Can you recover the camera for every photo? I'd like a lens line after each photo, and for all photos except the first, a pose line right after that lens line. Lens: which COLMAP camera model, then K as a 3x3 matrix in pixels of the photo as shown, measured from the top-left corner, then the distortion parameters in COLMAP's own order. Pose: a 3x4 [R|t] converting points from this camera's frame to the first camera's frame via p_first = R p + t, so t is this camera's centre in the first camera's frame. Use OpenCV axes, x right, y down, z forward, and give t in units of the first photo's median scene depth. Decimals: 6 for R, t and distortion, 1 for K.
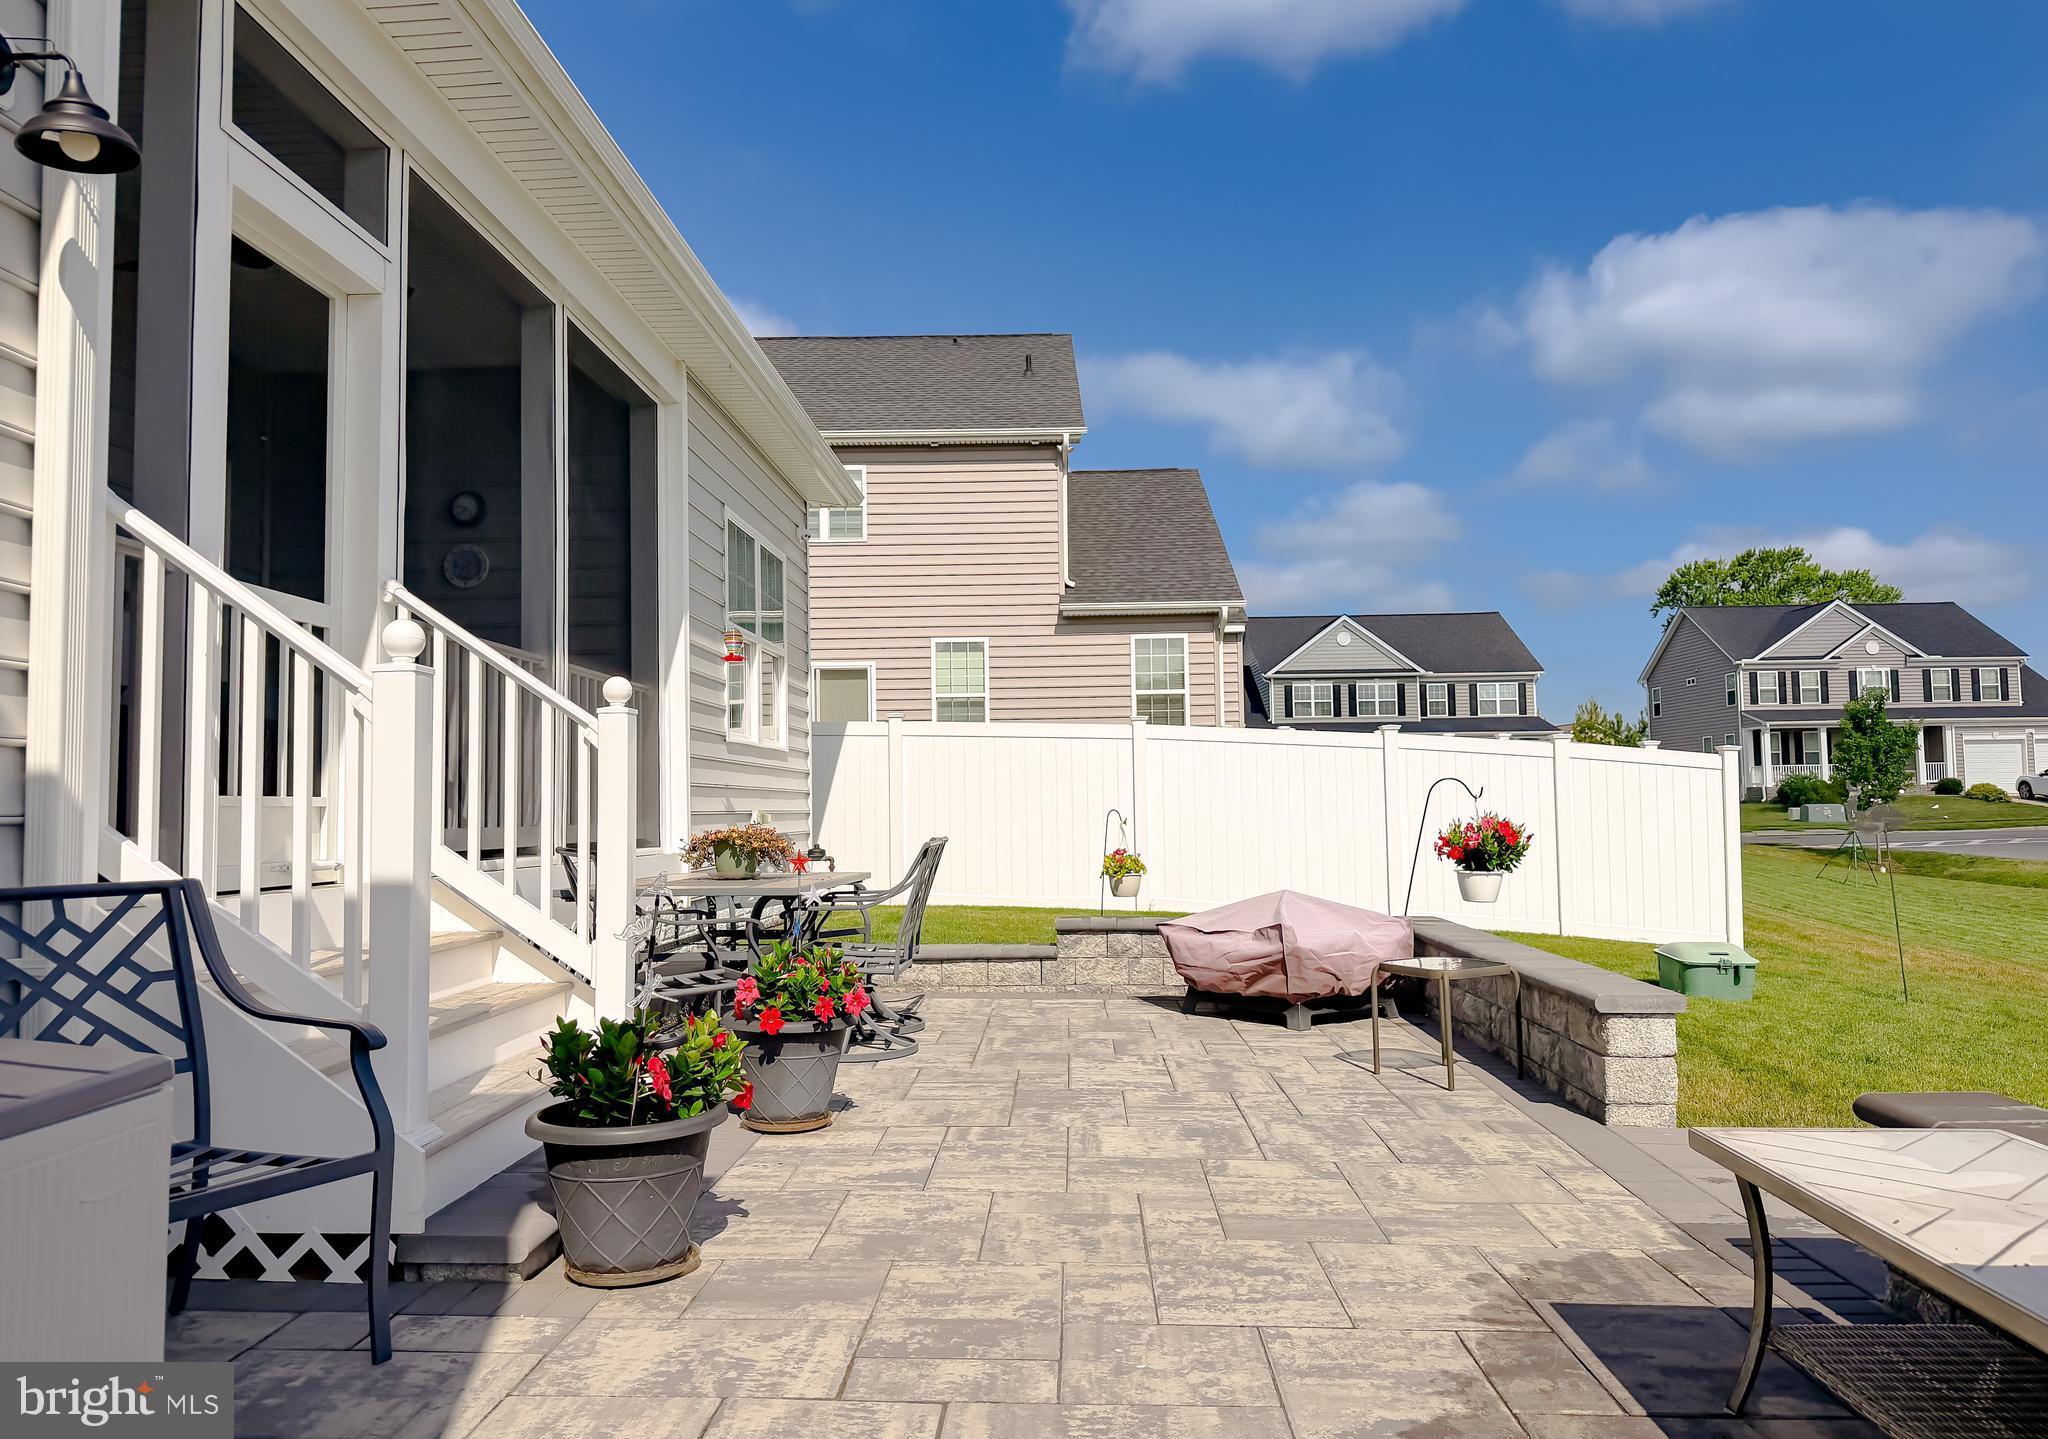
lens RADIAL K [[1436.4, 0, 1049.3], [0, 1436.4, 683.3], [0, 0, 1]] dist [0.071351, -0.108730]
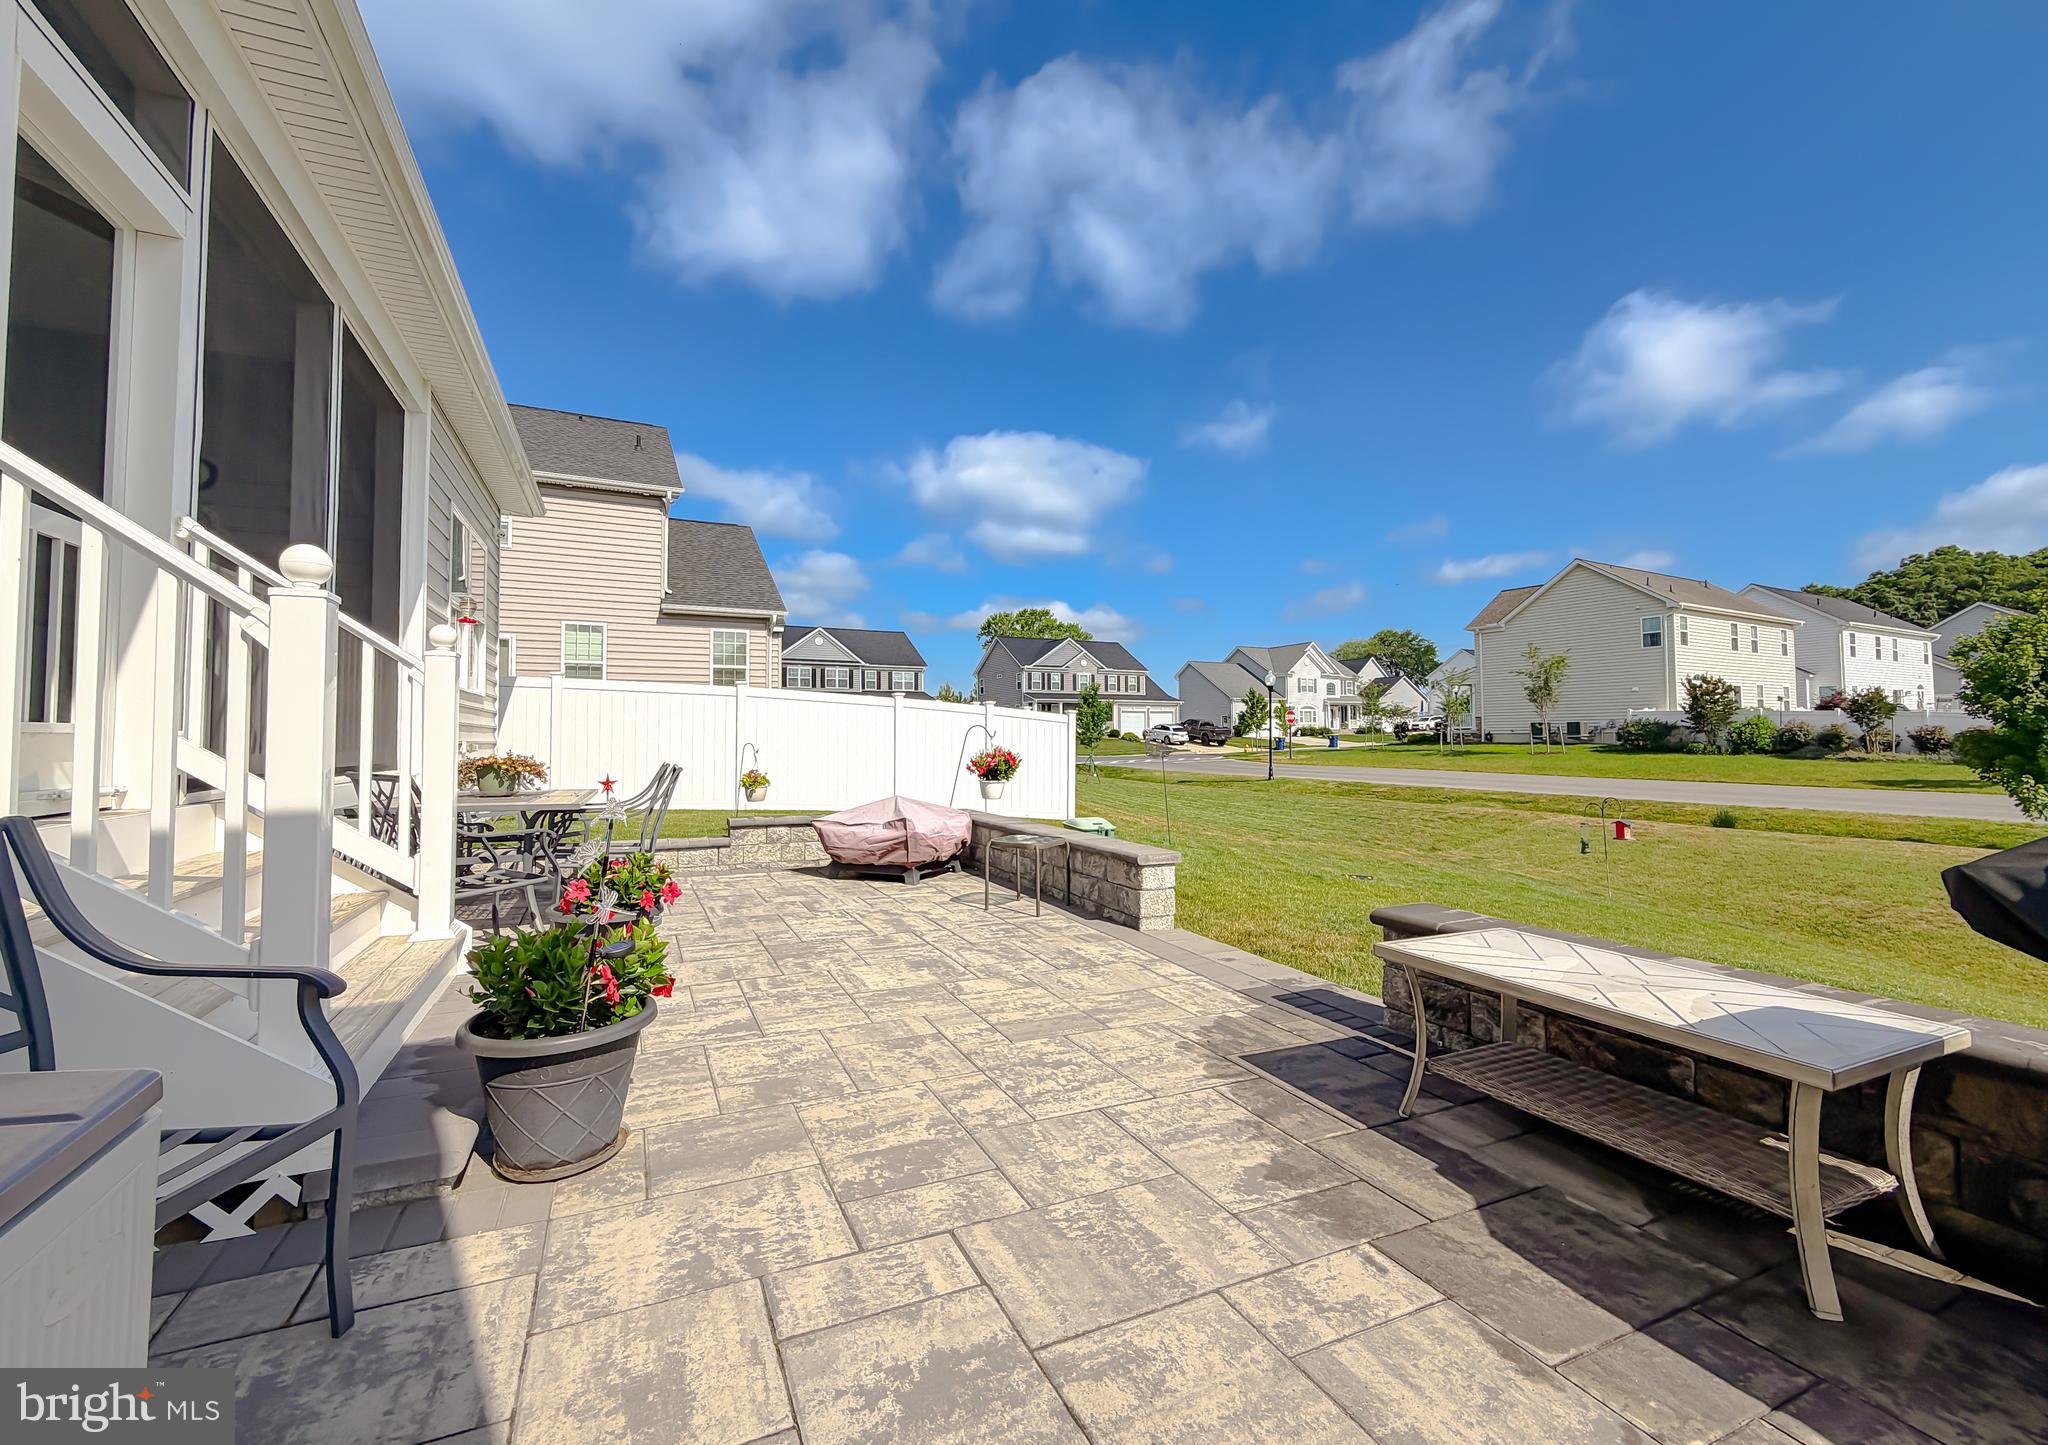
lens RADIAL K [[840.3, 0, 1029.3], [0, 840.3, 688.4], [0, 0, 1]] dist [0.001887, -0.000665]
pose [[0.891202, 0.037953, 0.452015, -0.185253], [-0.048064, 0.998785, 0.010903, 0.016351], [-0.451052, -0.031443, 0.891944, 0.189472]]
